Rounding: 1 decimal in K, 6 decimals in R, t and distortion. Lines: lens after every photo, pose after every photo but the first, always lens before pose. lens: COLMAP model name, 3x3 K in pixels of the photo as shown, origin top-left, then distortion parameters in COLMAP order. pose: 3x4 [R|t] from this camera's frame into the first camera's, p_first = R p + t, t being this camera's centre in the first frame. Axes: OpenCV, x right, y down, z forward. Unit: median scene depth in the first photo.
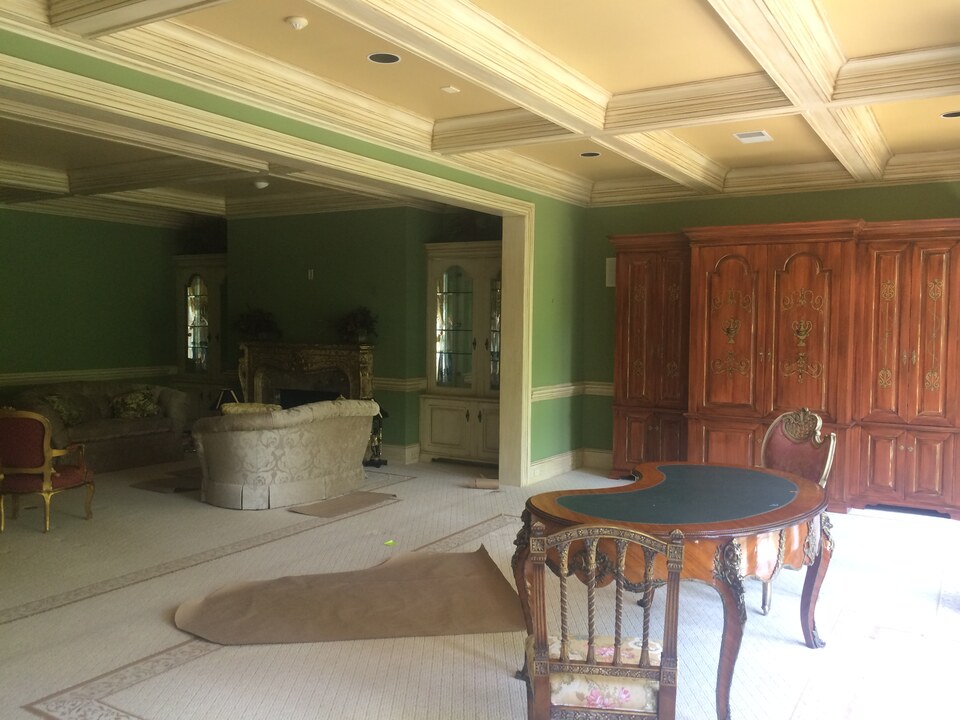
lens RADIAL K [[810.3, 0, 480.0], [0, 810.3, 360.0], [0, 0, 1]] dist [0.059892, -0.083289]
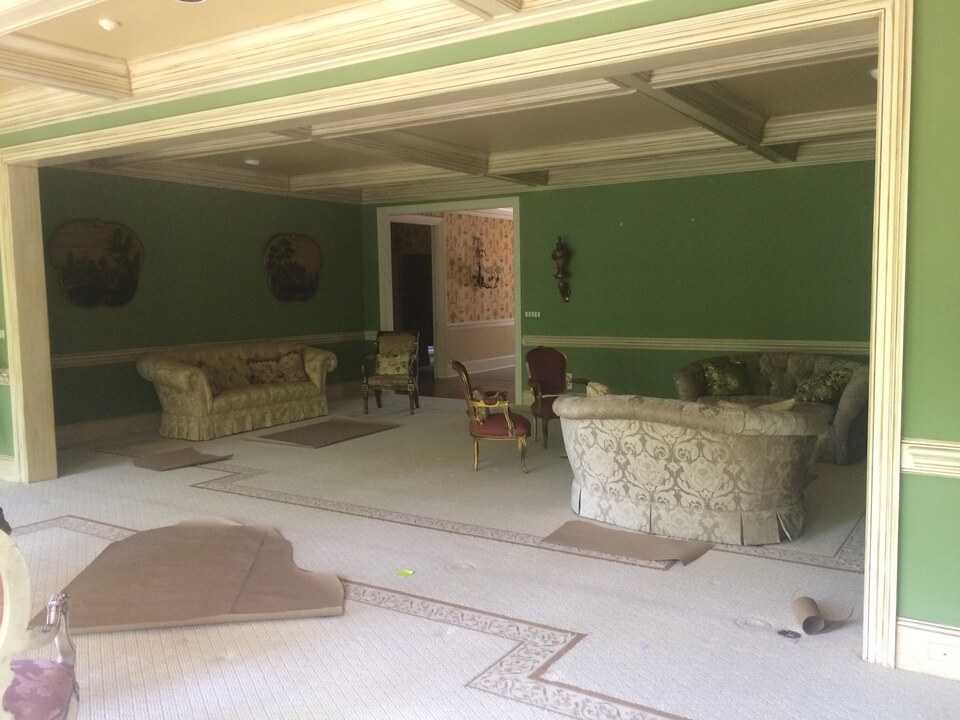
lens RADIAL K [[810.3, 0, 480.0], [0, 810.3, 360.0], [0, 0, 1]] dist [0.059892, -0.083289]
pose [[-0.018739, 0.079710, -0.996642, 0.649364], [-0.032588, 0.996239, 0.080291, -0.041852], [0.999293, 0.033983, -0.016071, 1.082540]]
